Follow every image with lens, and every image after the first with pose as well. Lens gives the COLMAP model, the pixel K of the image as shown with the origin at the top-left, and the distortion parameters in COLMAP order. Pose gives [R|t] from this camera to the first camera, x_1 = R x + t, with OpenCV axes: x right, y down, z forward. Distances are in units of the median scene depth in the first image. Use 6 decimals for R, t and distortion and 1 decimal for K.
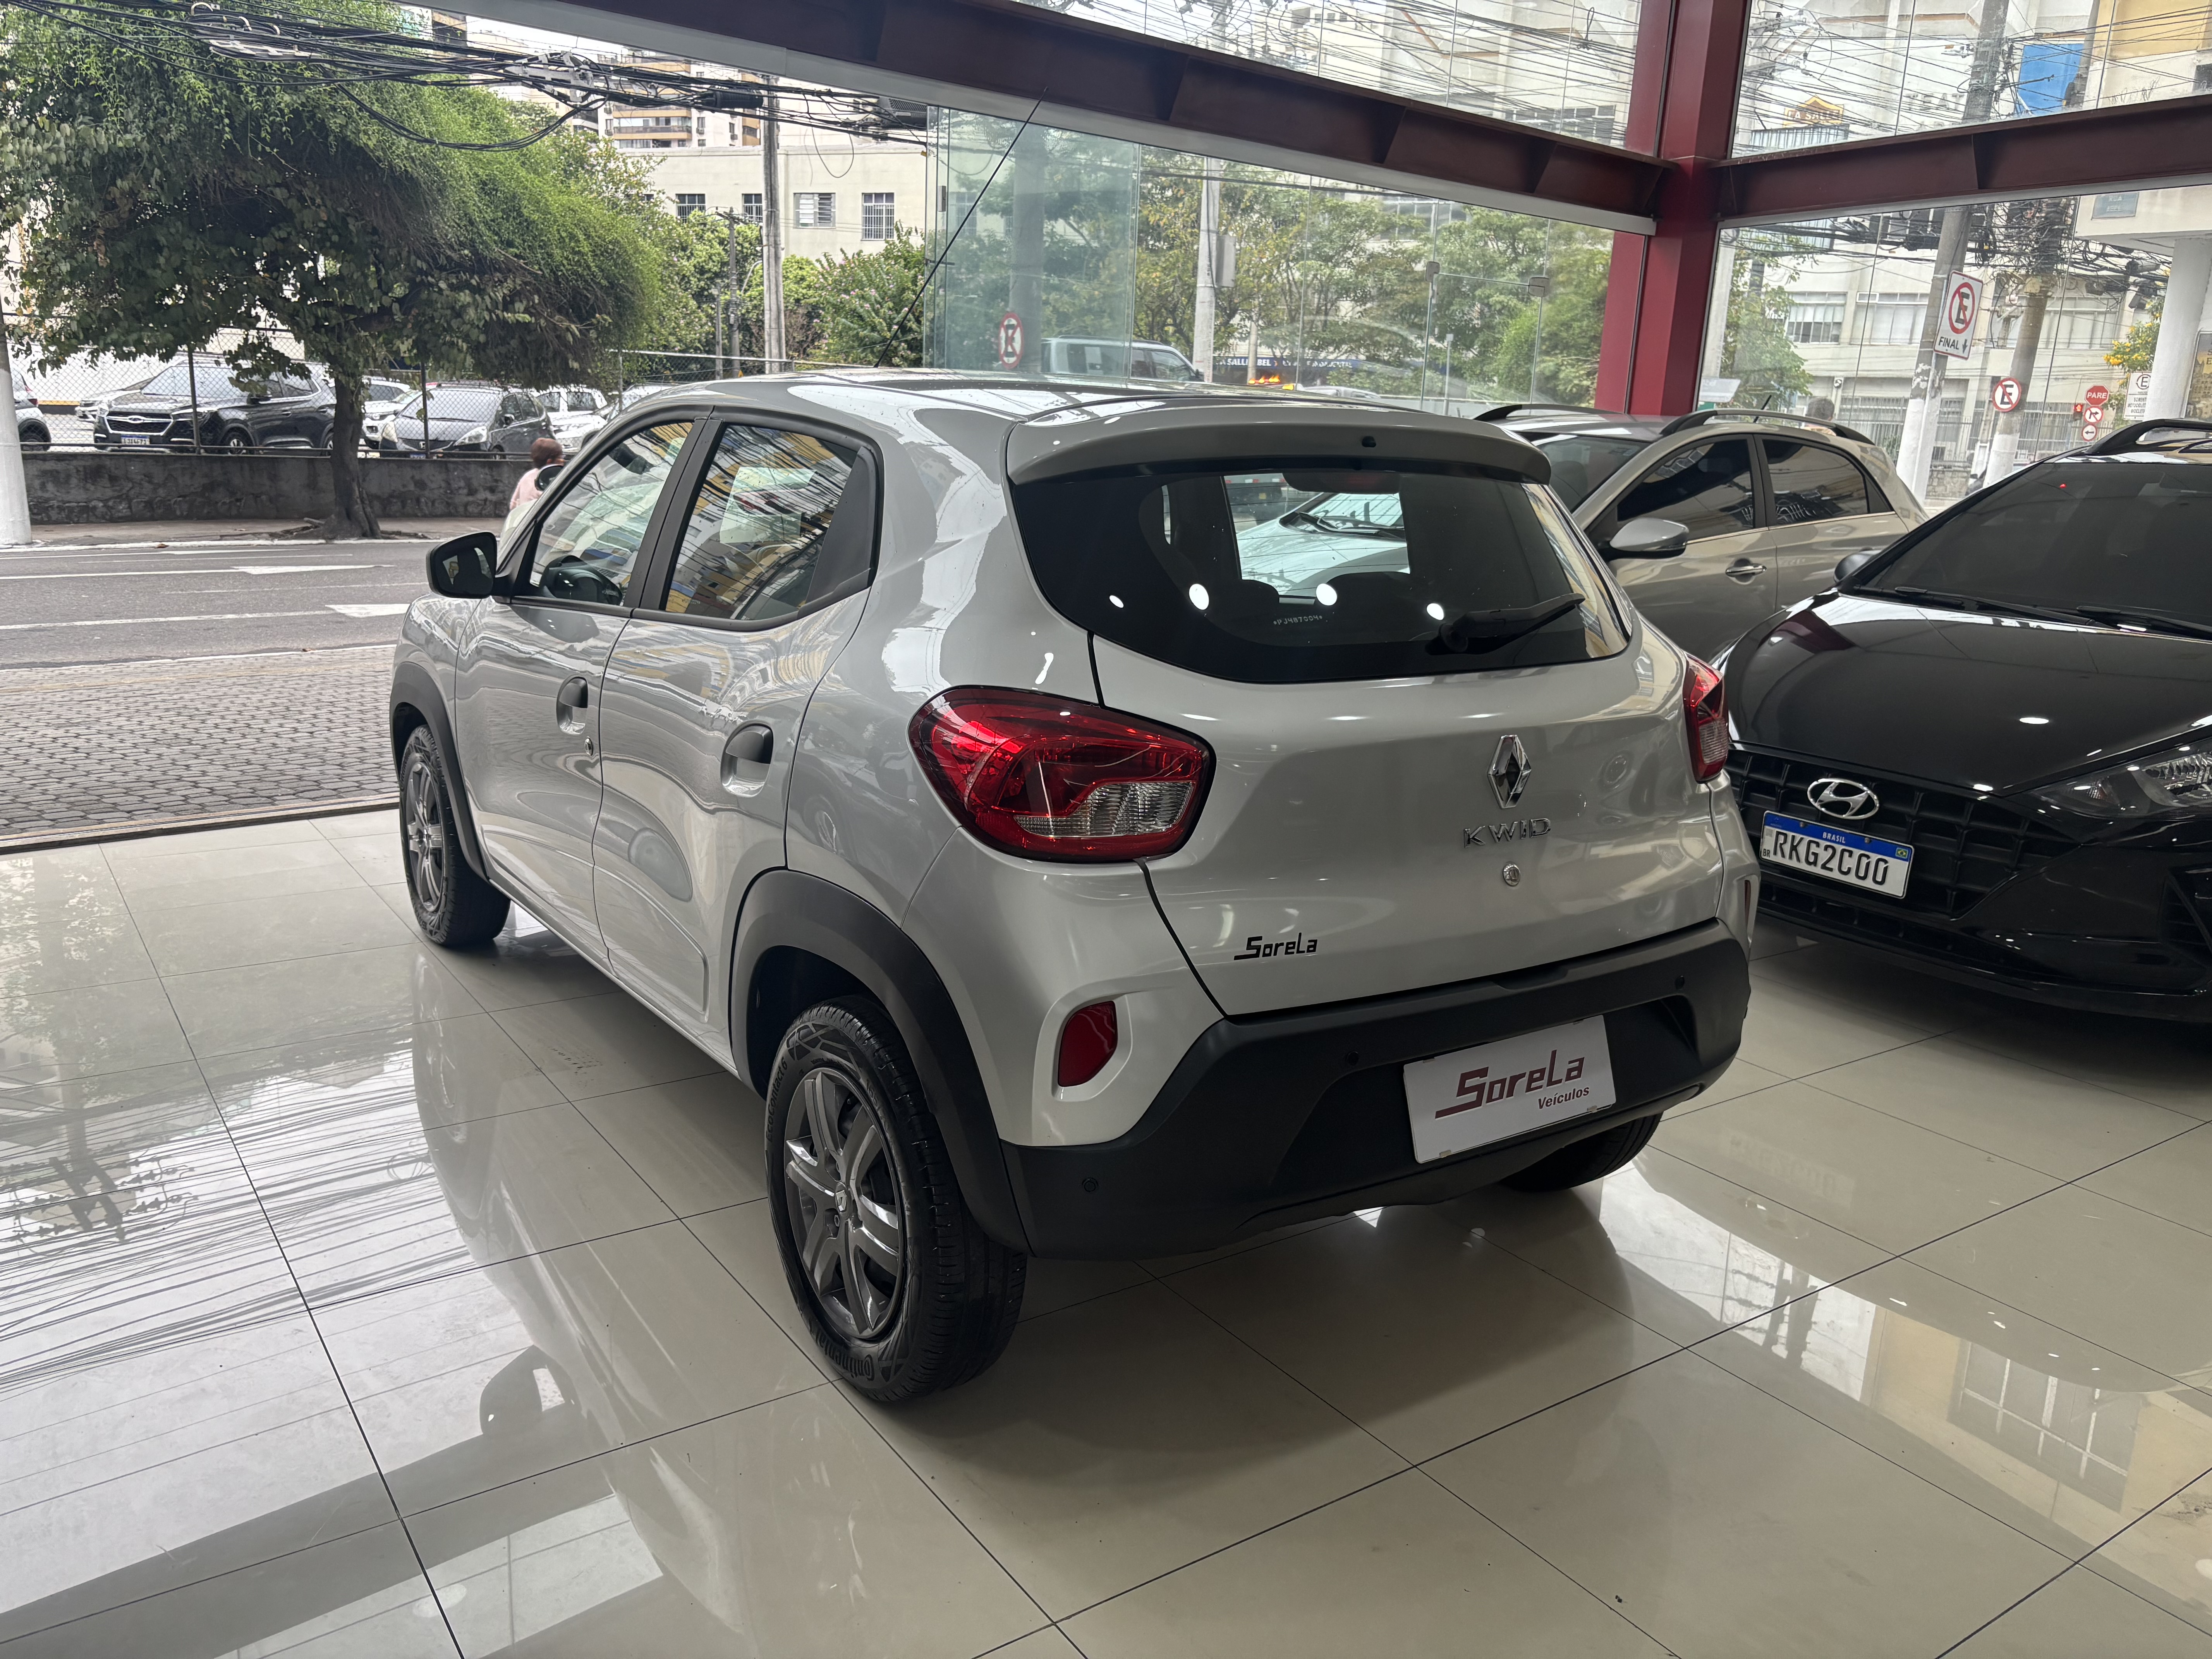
lens RADIAL K [[1699.3, 0, 1070.0], [0, 1699.3, 827.0], [0, 0, 1]] dist [0.036867, -0.028087]
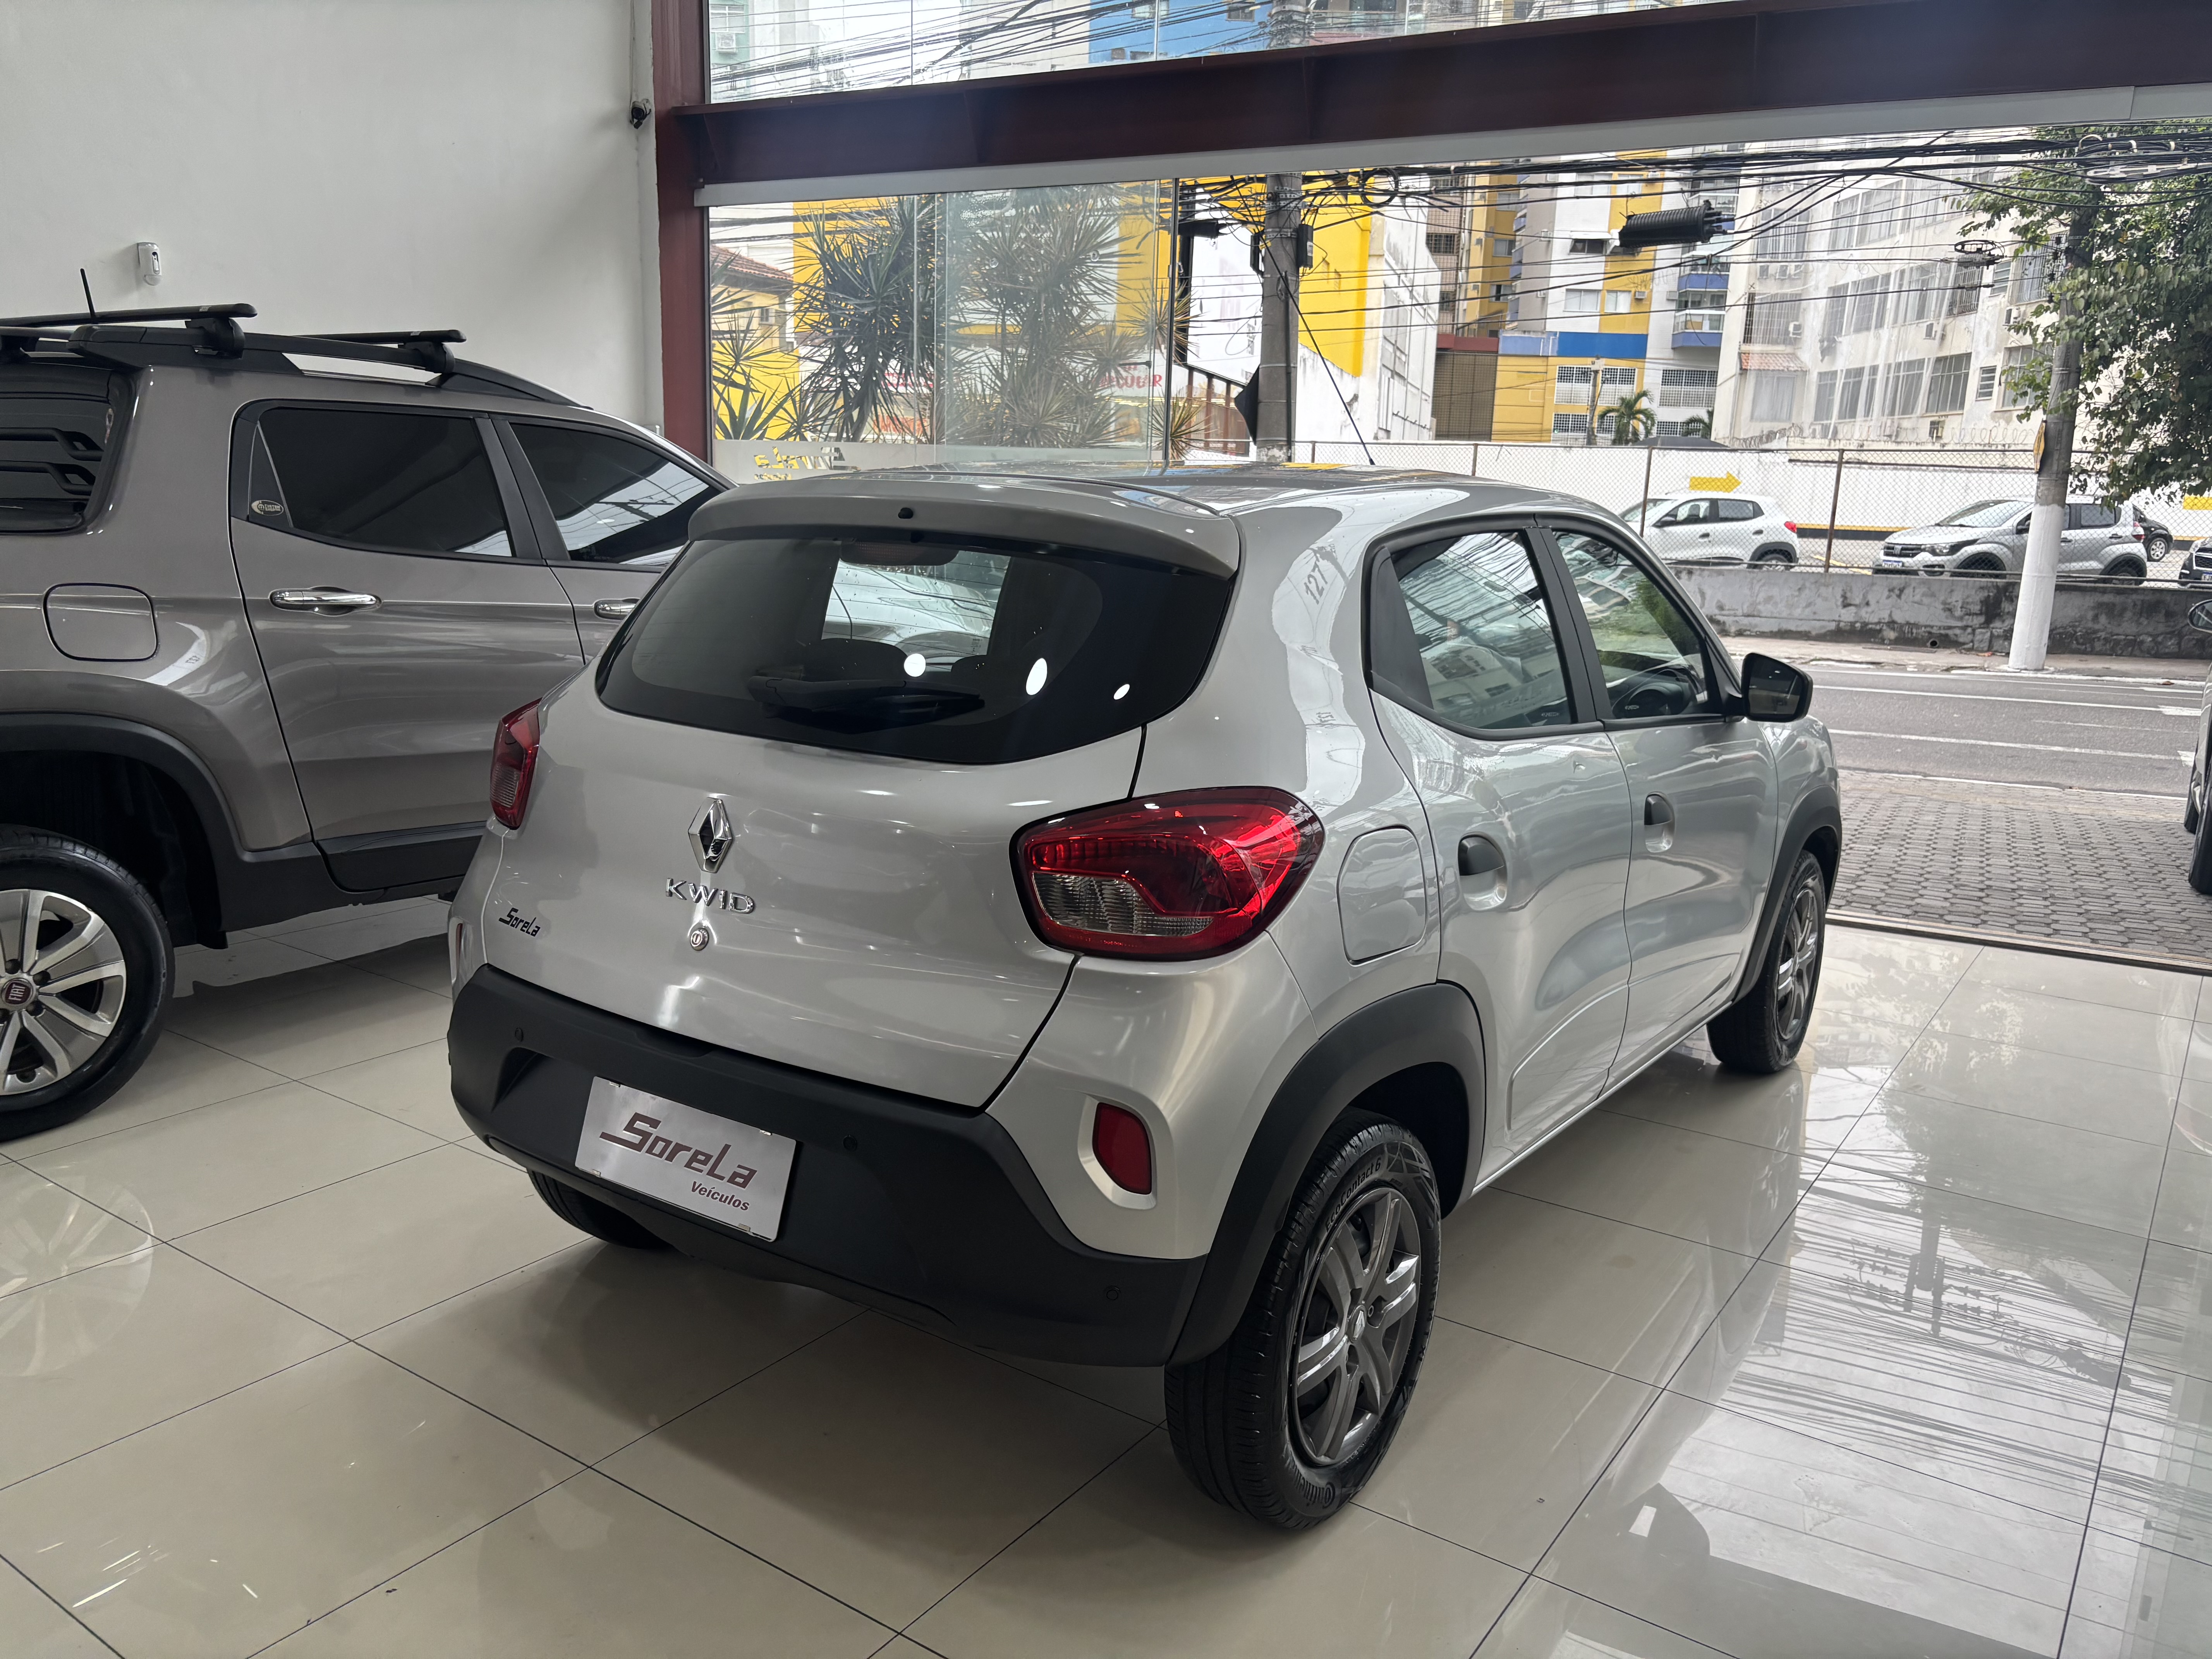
lens RADIAL K [[1699.3, 0, 1099.3], [0, 1699.3, 814.0], [0, 0, 1]] dist [0.036867, -0.028087]
pose [[0.363605, 0.155027, -0.918563, 0.176904], [-0.234685, 0.969495, 0.070724, -0.023759], [0.901507, 0.189857, 0.388896, 0.116300]]
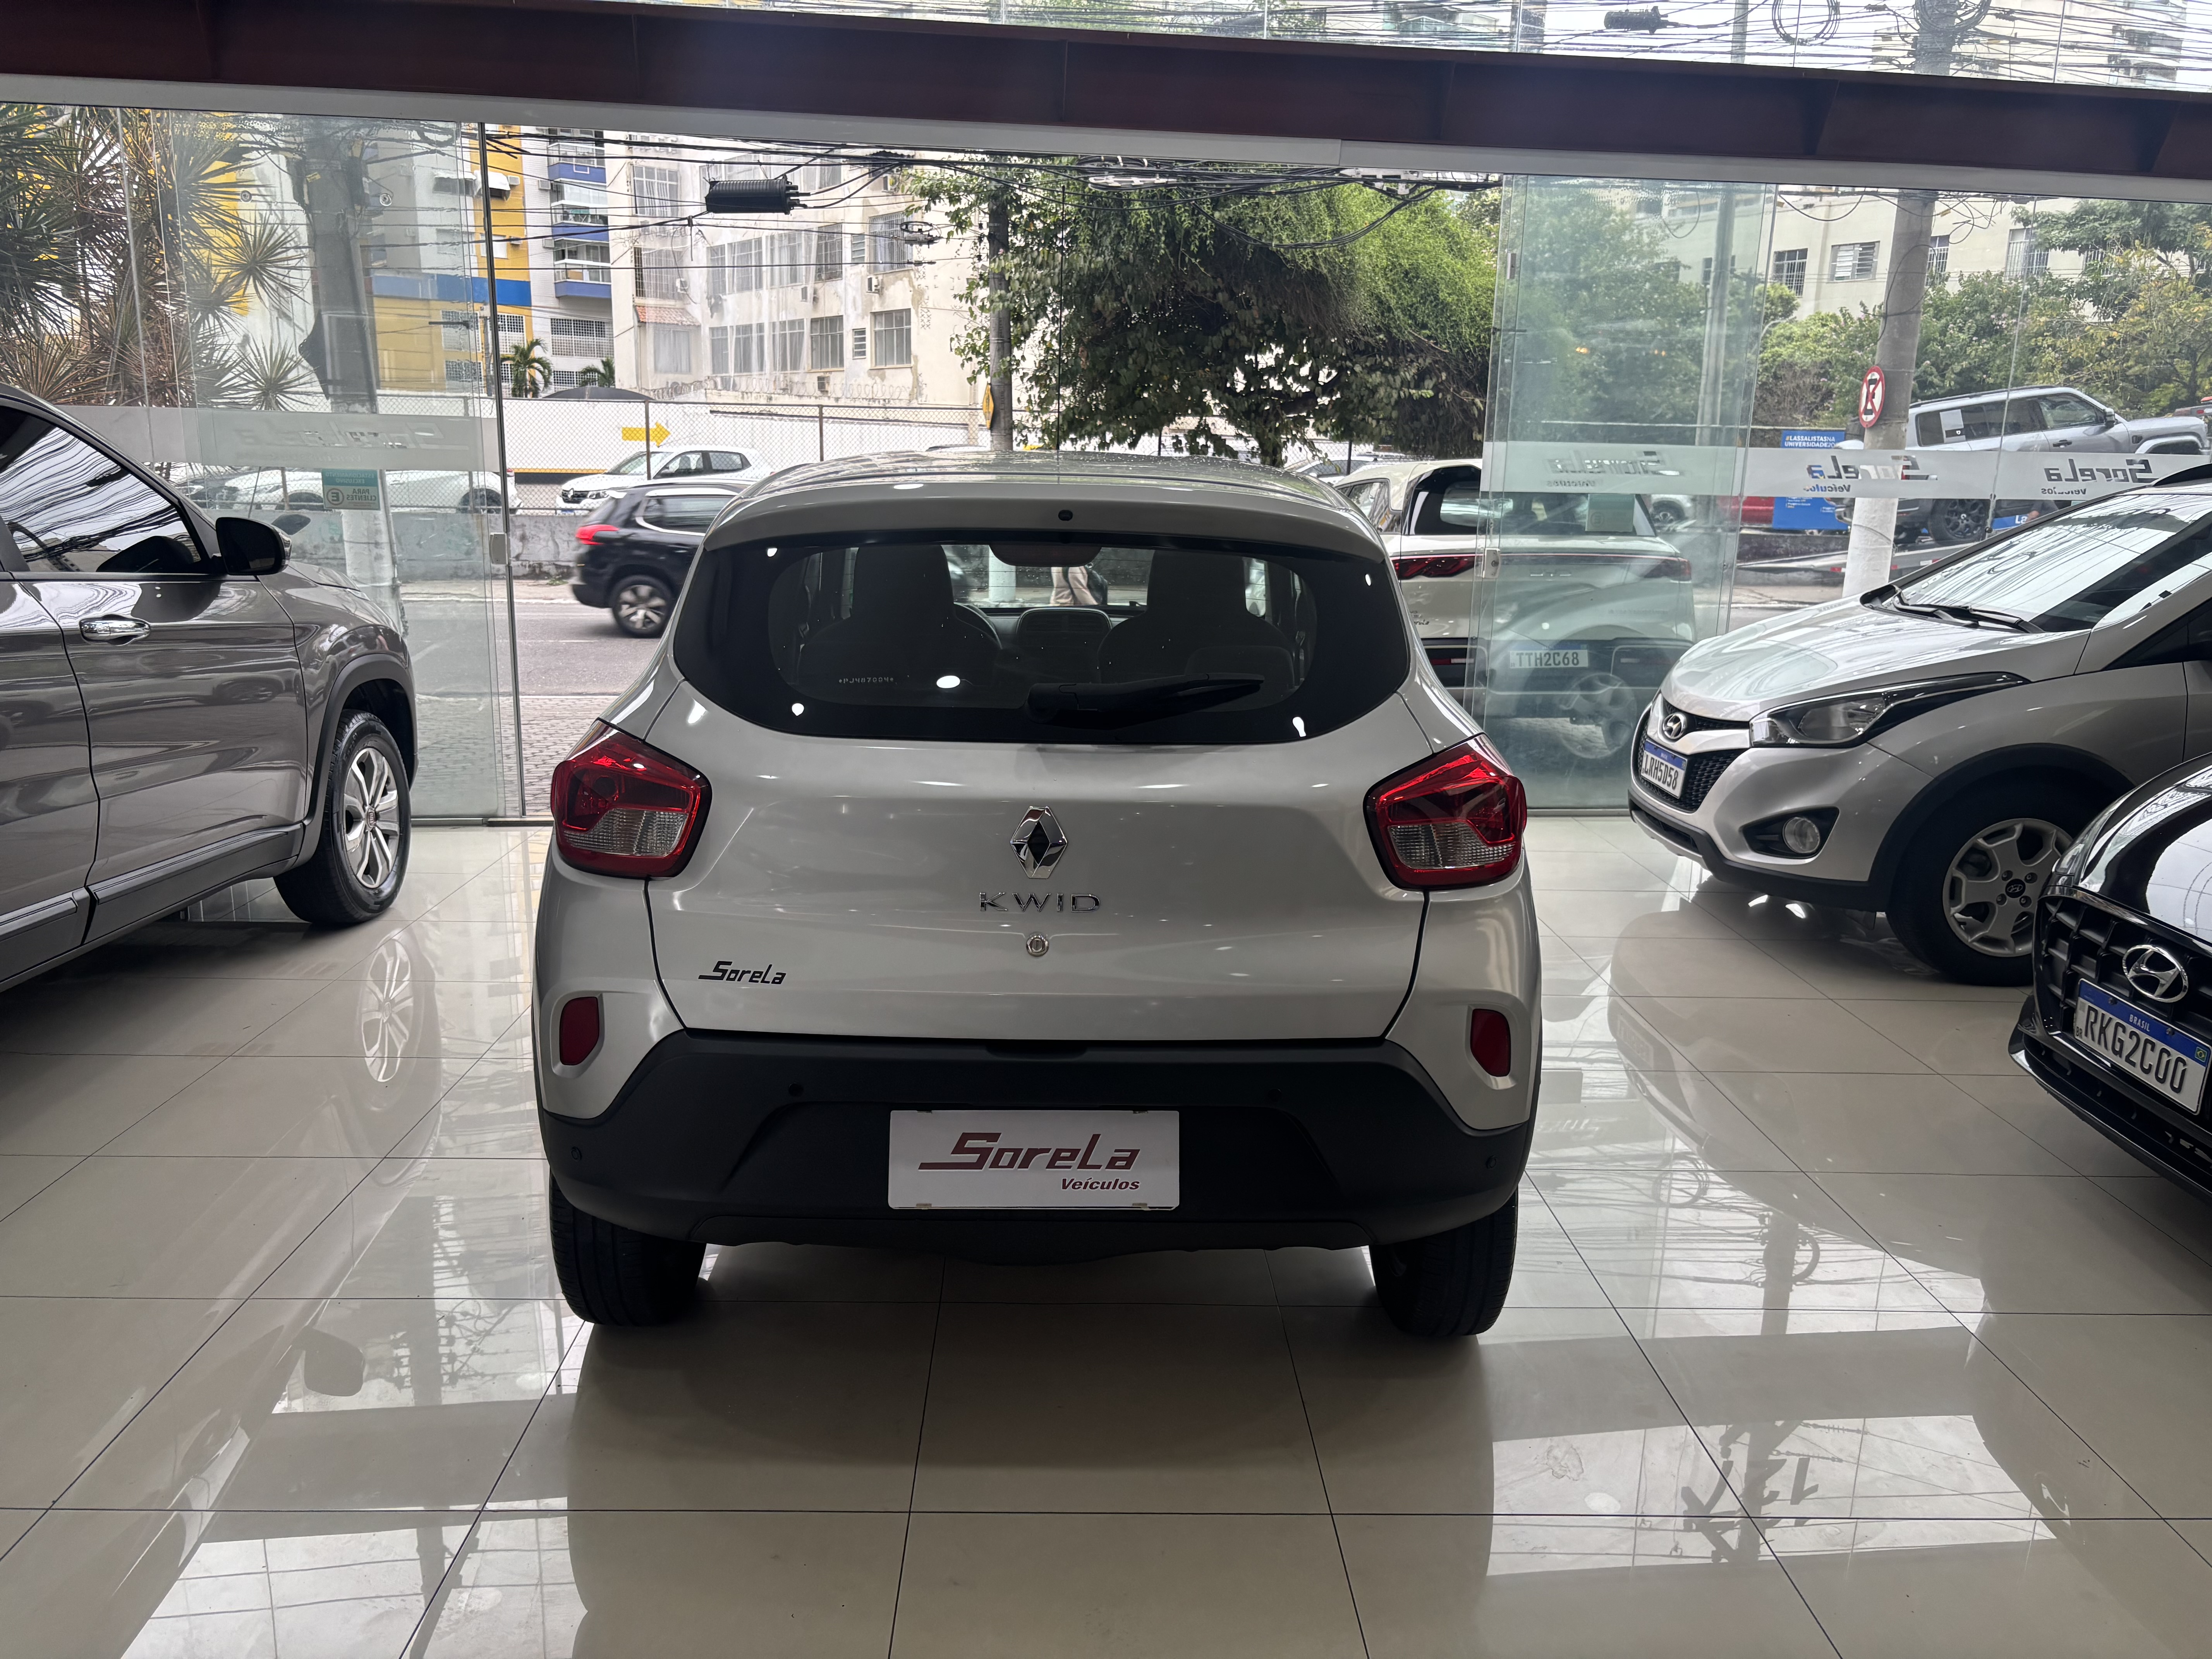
lens RADIAL K [[1699.3, 0, 1085.3], [0, 1699.3, 817.2], [0, 0, 1]] dist [0.036867, -0.028087]
pose [[0.839144, 0.093567, -0.535800, 0.116148], [-0.116822, 0.993107, -0.009534, -0.005843], [0.531215, 0.070593, 0.844291, 0.023902]]
